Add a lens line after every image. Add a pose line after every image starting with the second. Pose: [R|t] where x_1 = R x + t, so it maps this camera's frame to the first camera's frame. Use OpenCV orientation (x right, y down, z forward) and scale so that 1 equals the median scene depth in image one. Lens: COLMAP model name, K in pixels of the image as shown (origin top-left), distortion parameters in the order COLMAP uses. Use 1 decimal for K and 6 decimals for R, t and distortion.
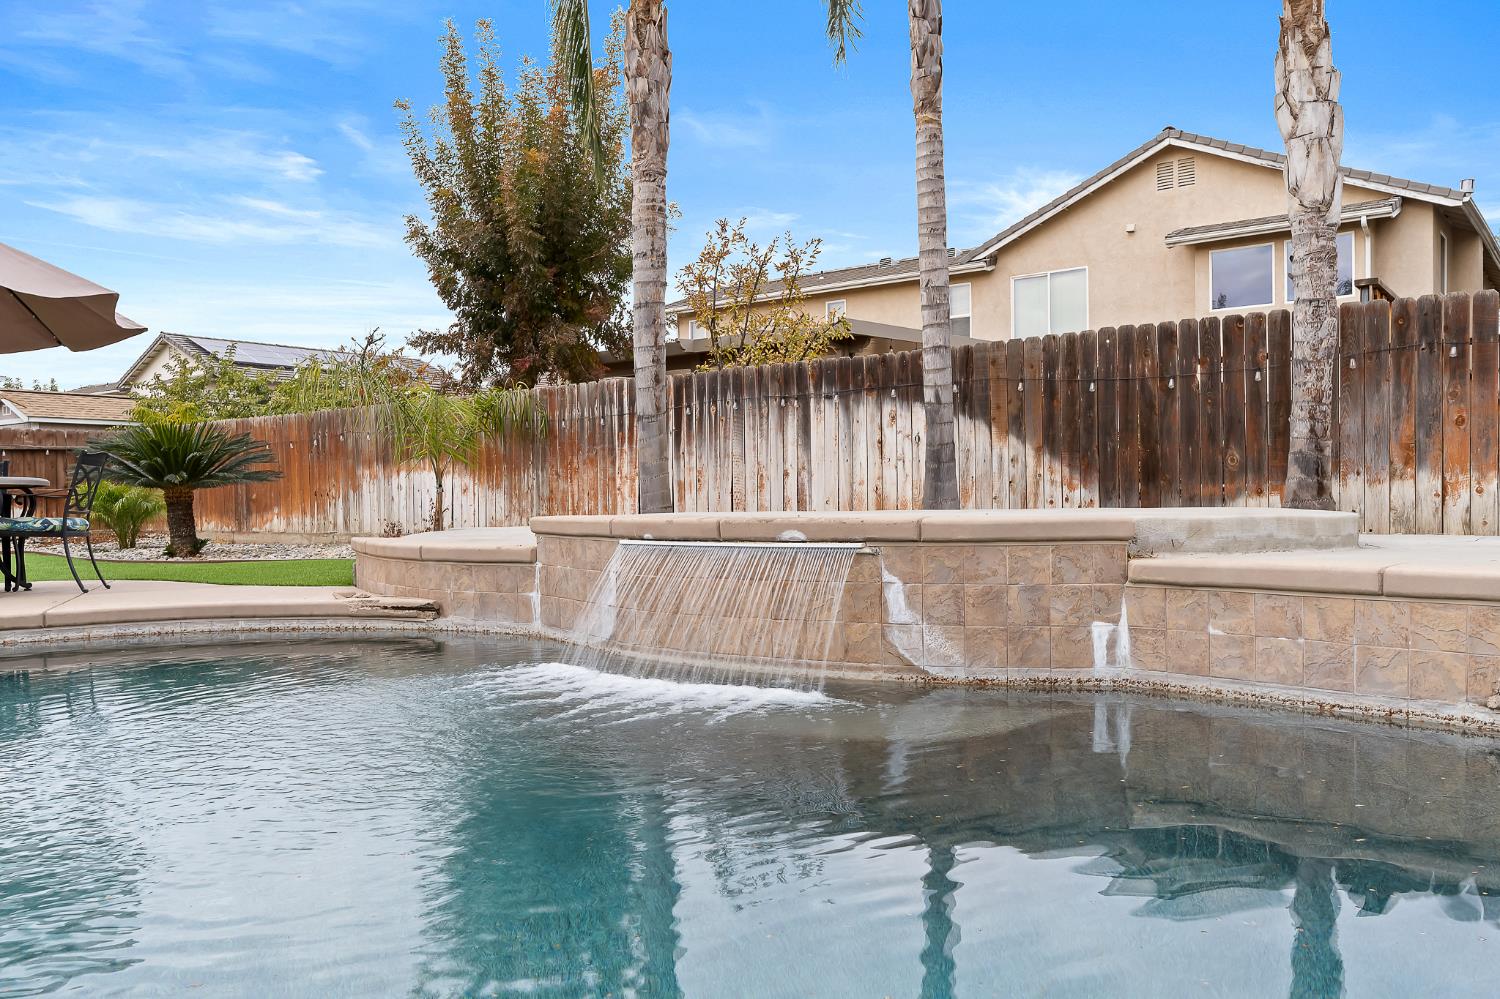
lens RADIAL K [[1136.2, 0, 749.3], [0, 1136.2, 521.9], [0, 0, 1]] dist [-0.002717, -0.004170]
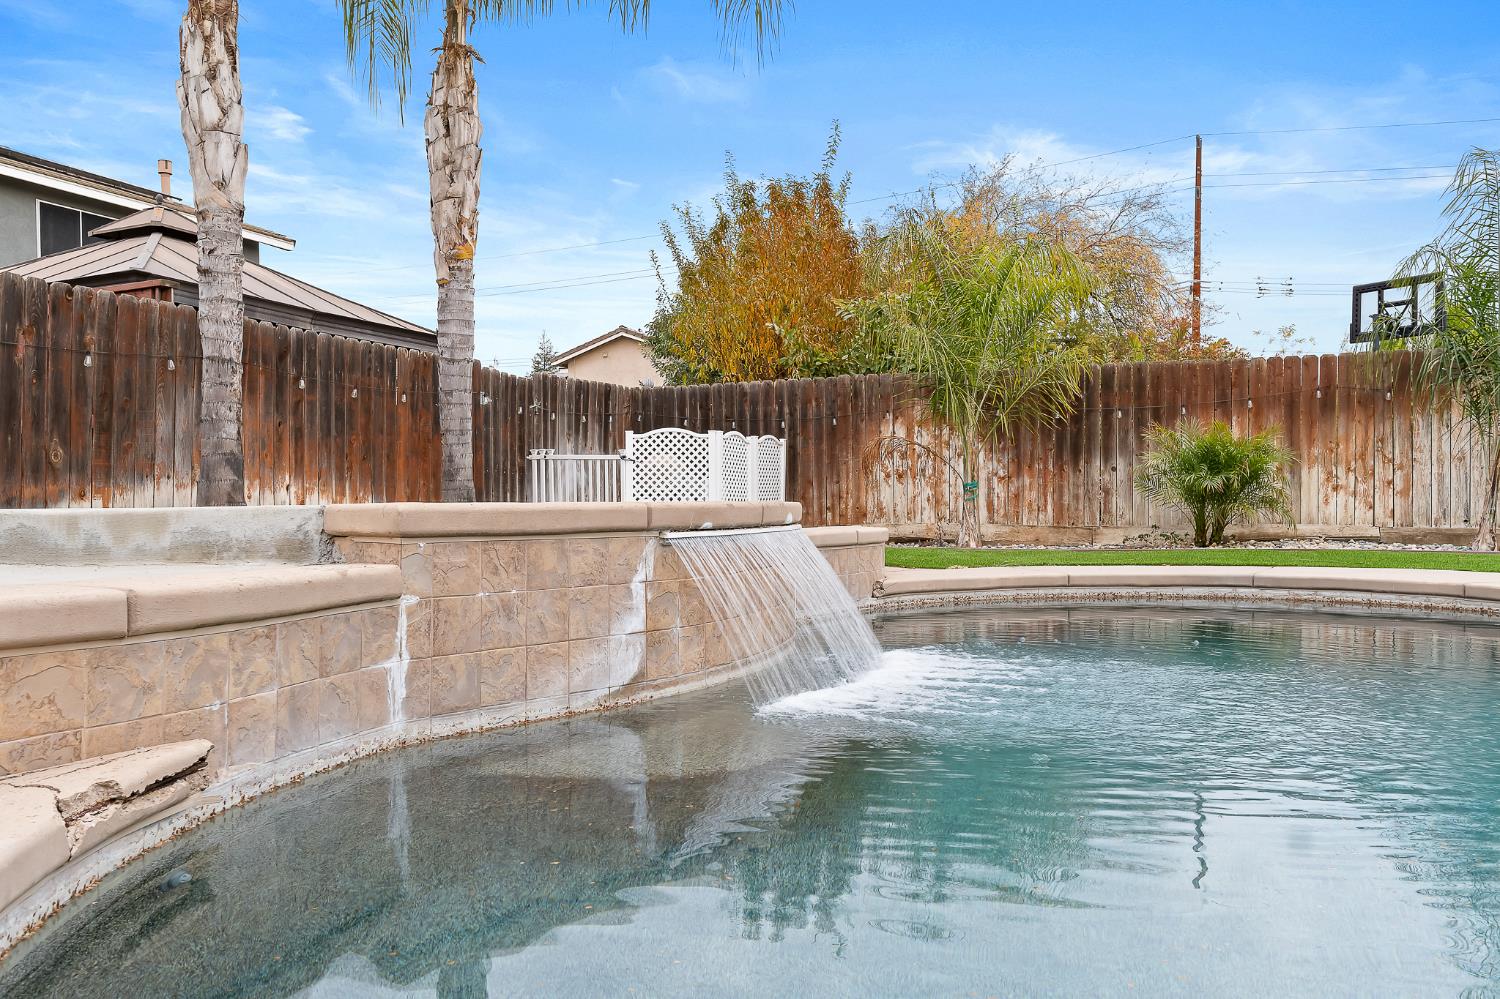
lens RADIAL K [[1170.2, 0, 750.0], [0, 1170.2, 499.5], [0, 0, 1]] dist [0.003034, 0.002544]
pose [[-0.254434, 0.017693, 0.966928, -0.534120], [0.033135, 0.999405, -0.009568, 0.002437], [-0.966522, 0.029605, -0.254869, 0.728250]]
